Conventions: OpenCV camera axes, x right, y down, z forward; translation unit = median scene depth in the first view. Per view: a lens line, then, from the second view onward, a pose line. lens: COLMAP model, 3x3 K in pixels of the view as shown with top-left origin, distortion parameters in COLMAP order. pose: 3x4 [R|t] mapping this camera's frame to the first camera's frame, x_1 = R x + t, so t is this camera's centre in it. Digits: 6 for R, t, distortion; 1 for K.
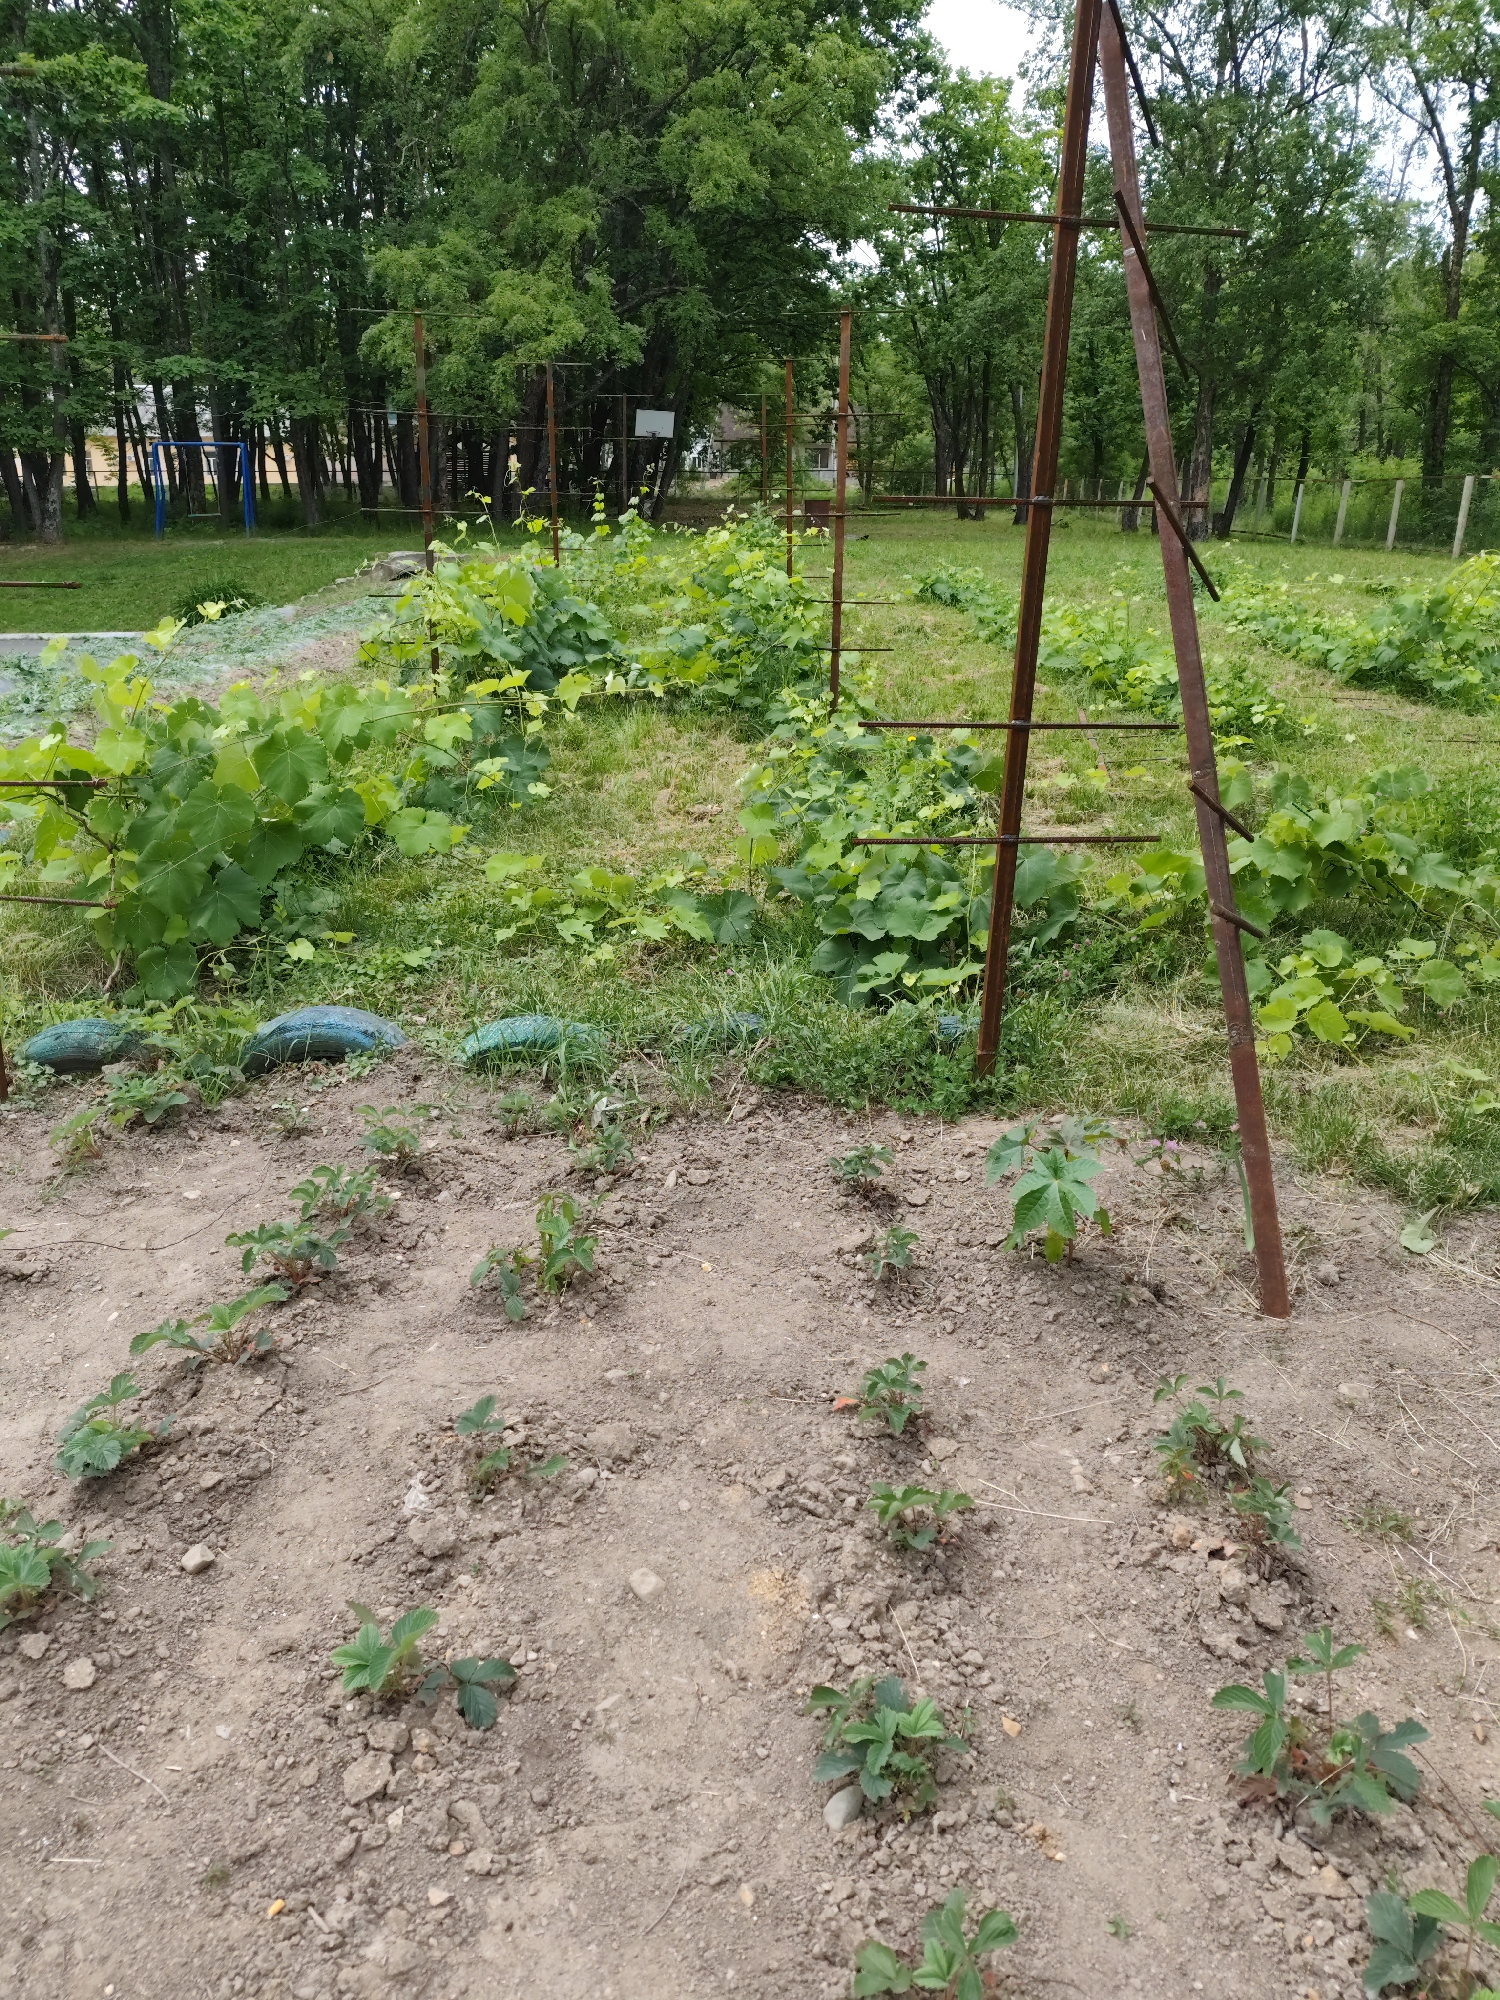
lens RADIAL K [[1418.4, 0, 745.5], [0, 1418.4, 994.9], [0, 0, 1]] dist [0.008003, -0.001737]
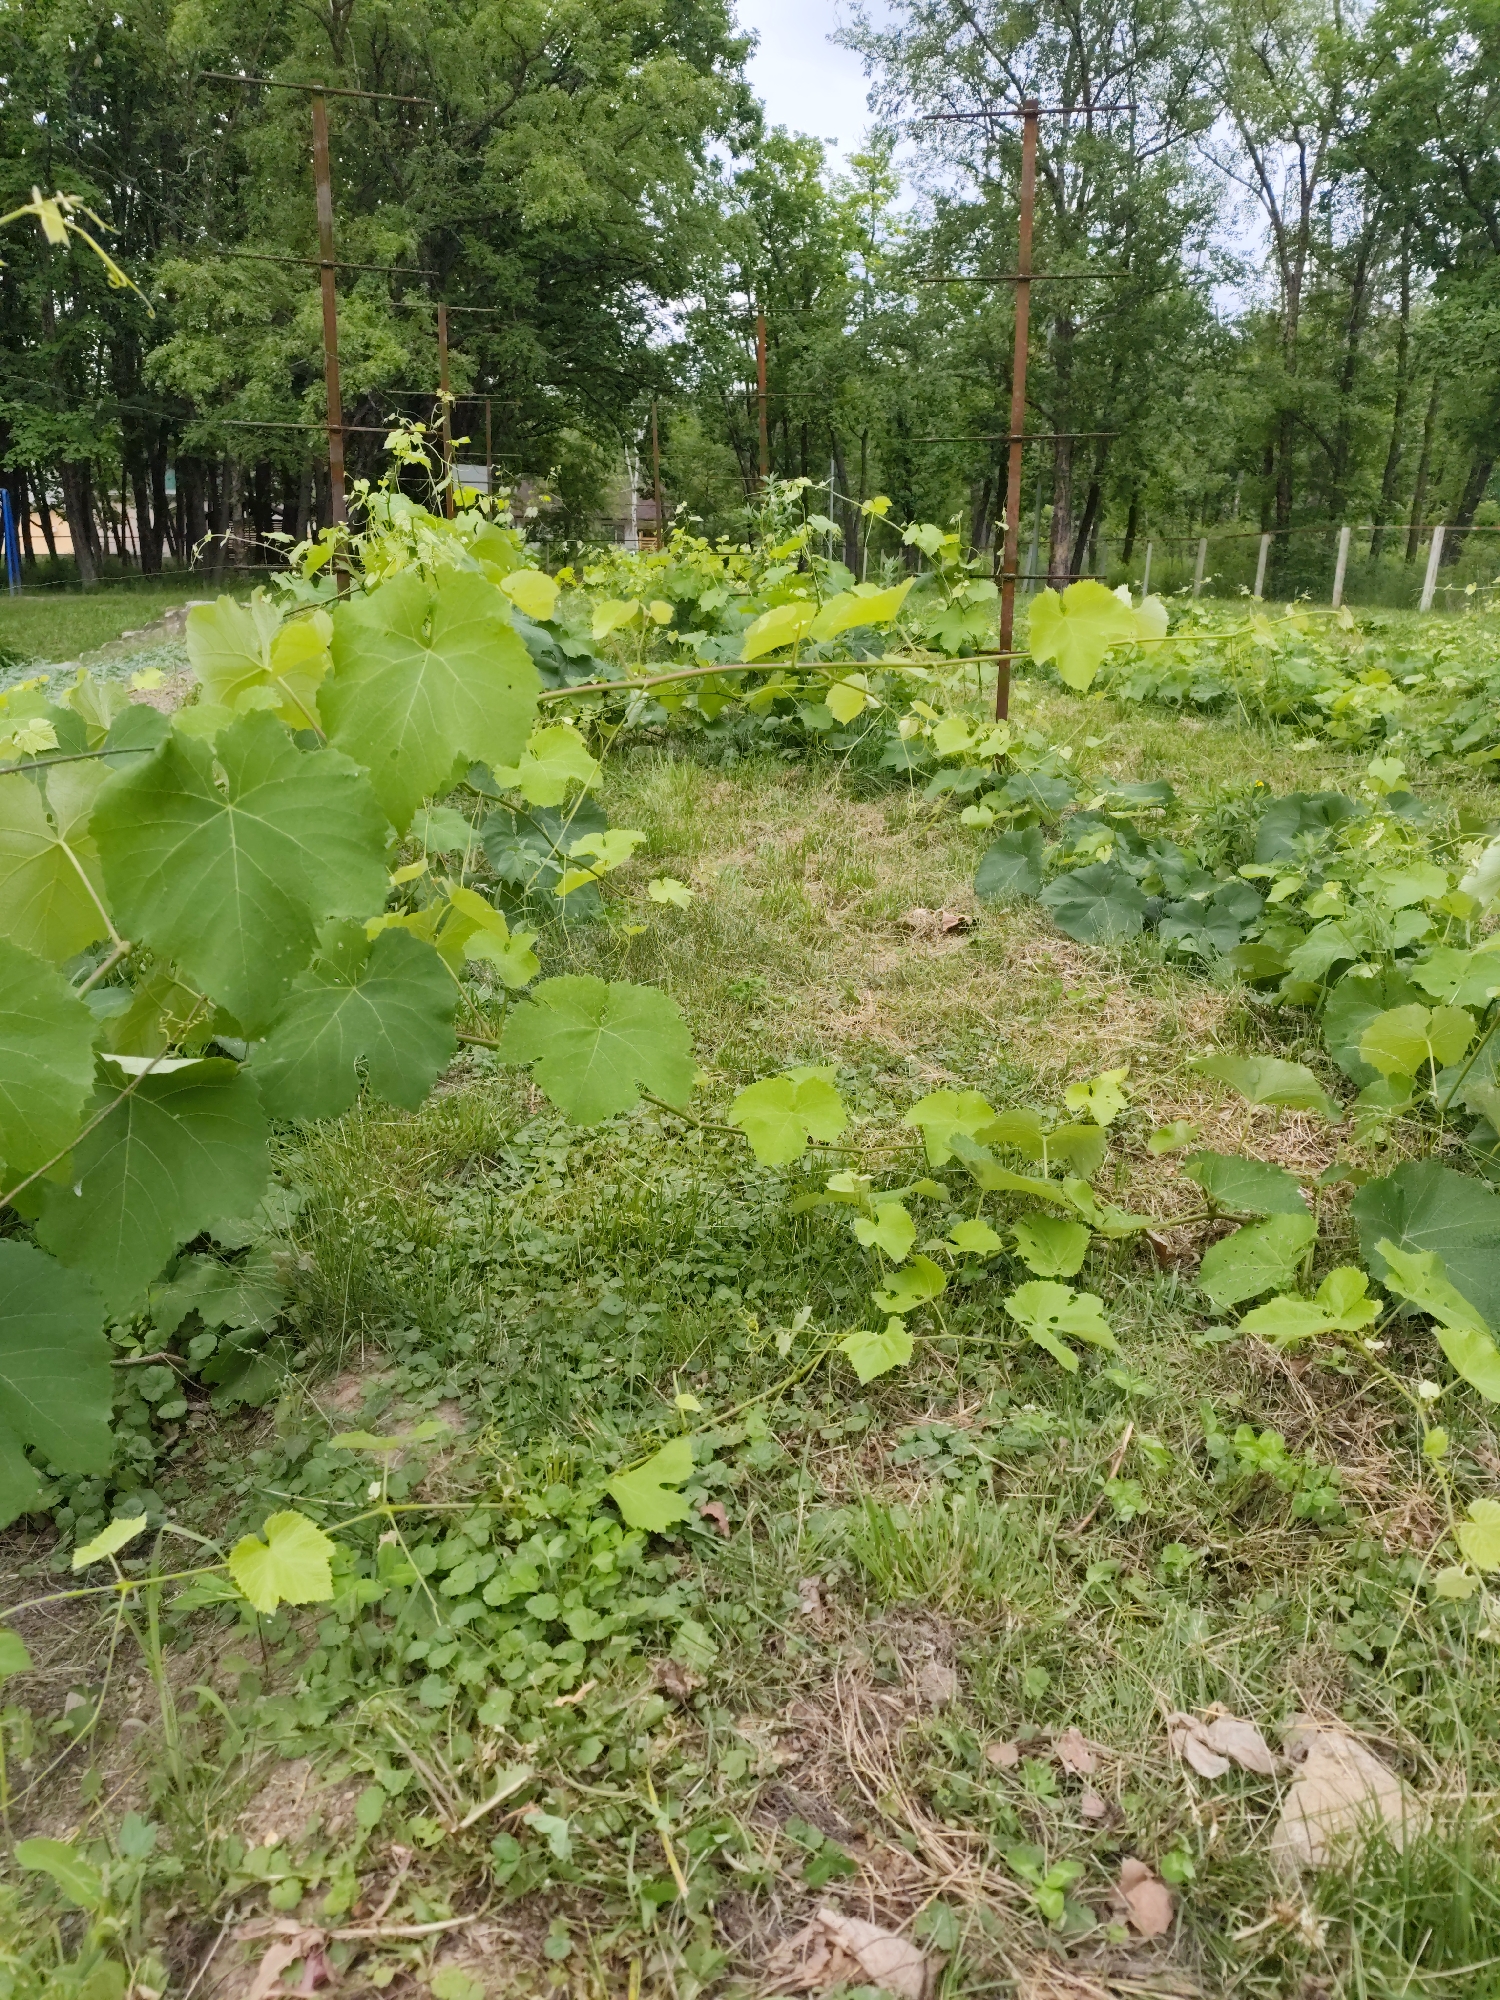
lens RADIAL K [[1409.1, 0, 754.8], [0, 1409.1, 1007.9], [0, 0, 1]] dist [-0.012900, 0.006227]
pose [[0.988913, -0.039749, 0.143081, -0.036207], [0.045129, 0.998383, -0.034551, -0.016902], [-0.141476, 0.040625, 0.989108, 0.101576]]
